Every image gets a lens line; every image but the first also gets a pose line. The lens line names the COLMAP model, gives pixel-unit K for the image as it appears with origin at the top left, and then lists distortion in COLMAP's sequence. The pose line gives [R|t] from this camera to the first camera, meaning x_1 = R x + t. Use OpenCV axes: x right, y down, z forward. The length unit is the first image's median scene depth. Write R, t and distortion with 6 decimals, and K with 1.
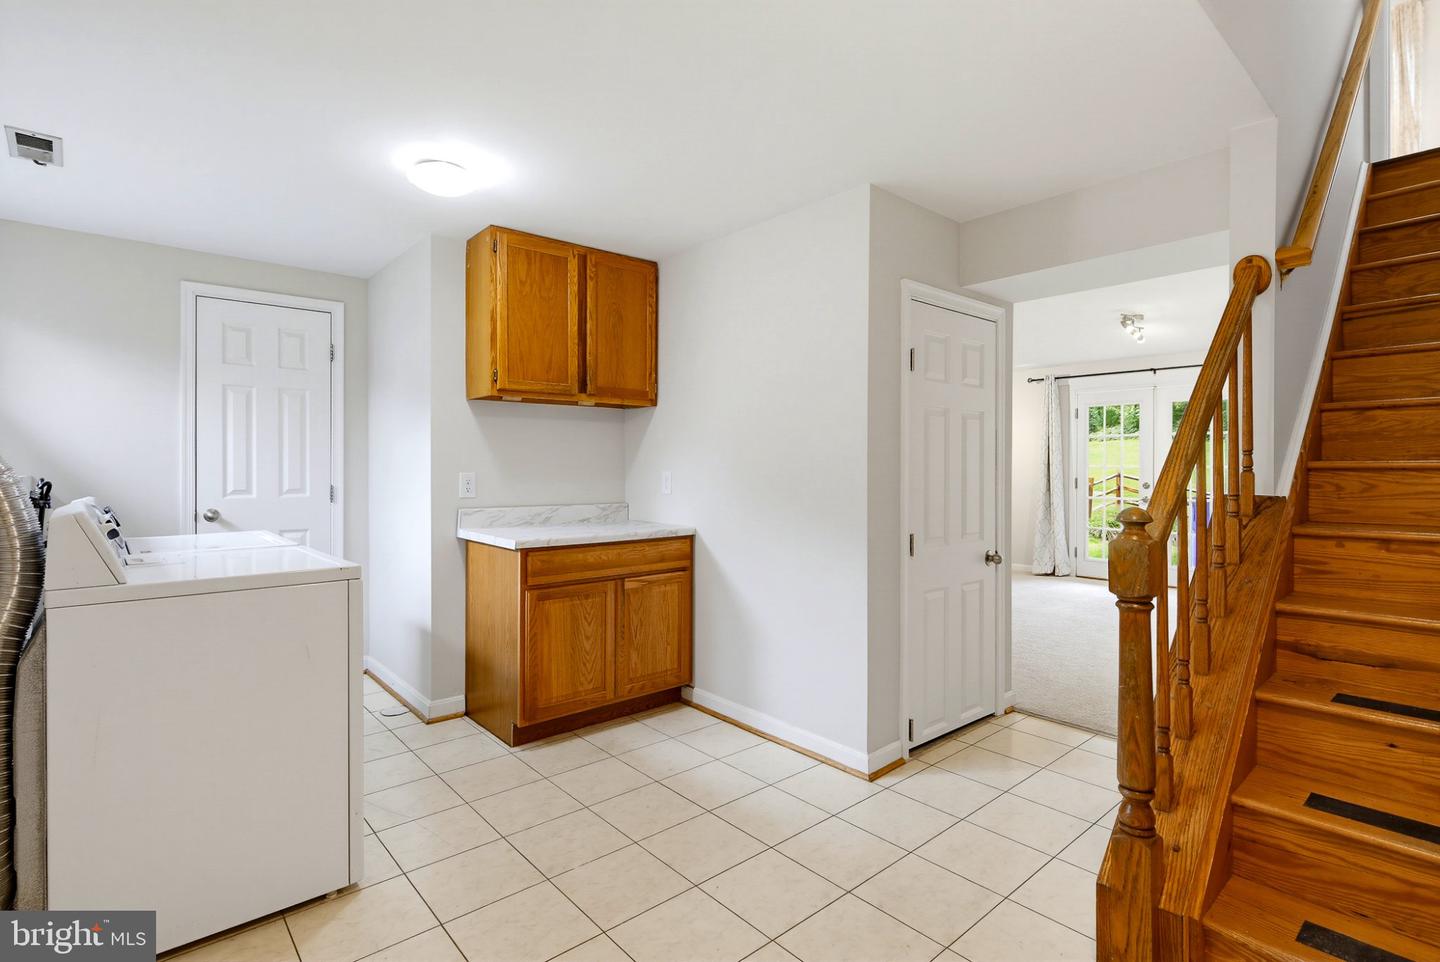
lens RADIAL K [[696.9, 0, 721.4], [0, 696.9, 478.8], [0, 0, 1]] dist [0.000607, -0.001542]
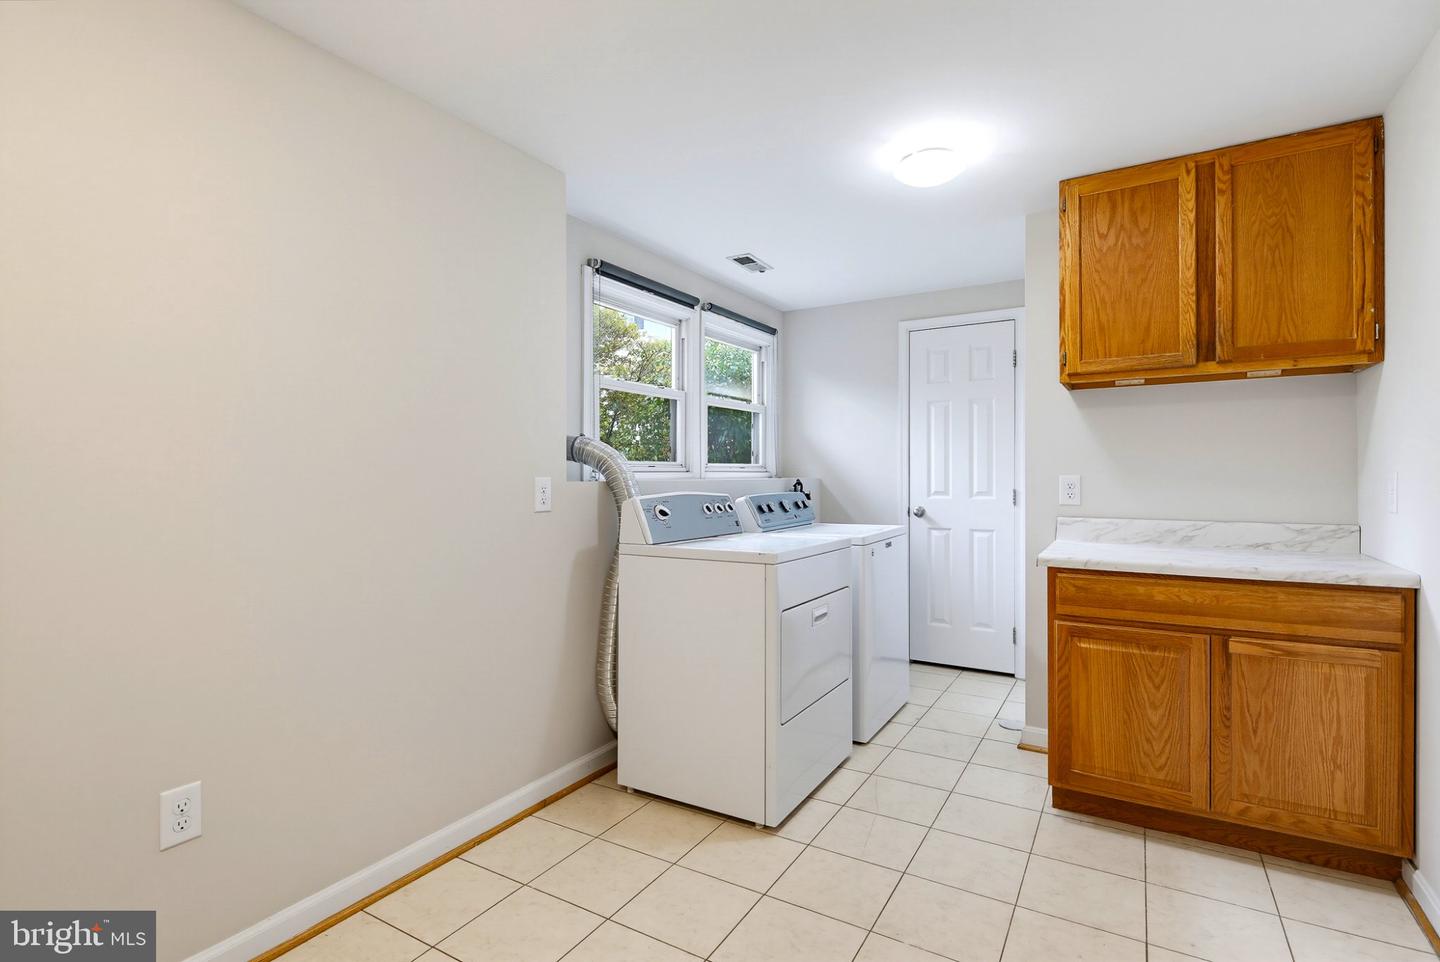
lens RADIAL K [[696.9, 0, 721.8], [0, 696.9, 481.1], [0, 0, 1]] dist [0.000607, -0.001542]
pose [[0.307138, 0.005185, -0.951651, 0.332700], [-0.012608, 0.999920, 0.001379, 0.002621], [0.951582, 0.011575, 0.307178, 0.338359]]
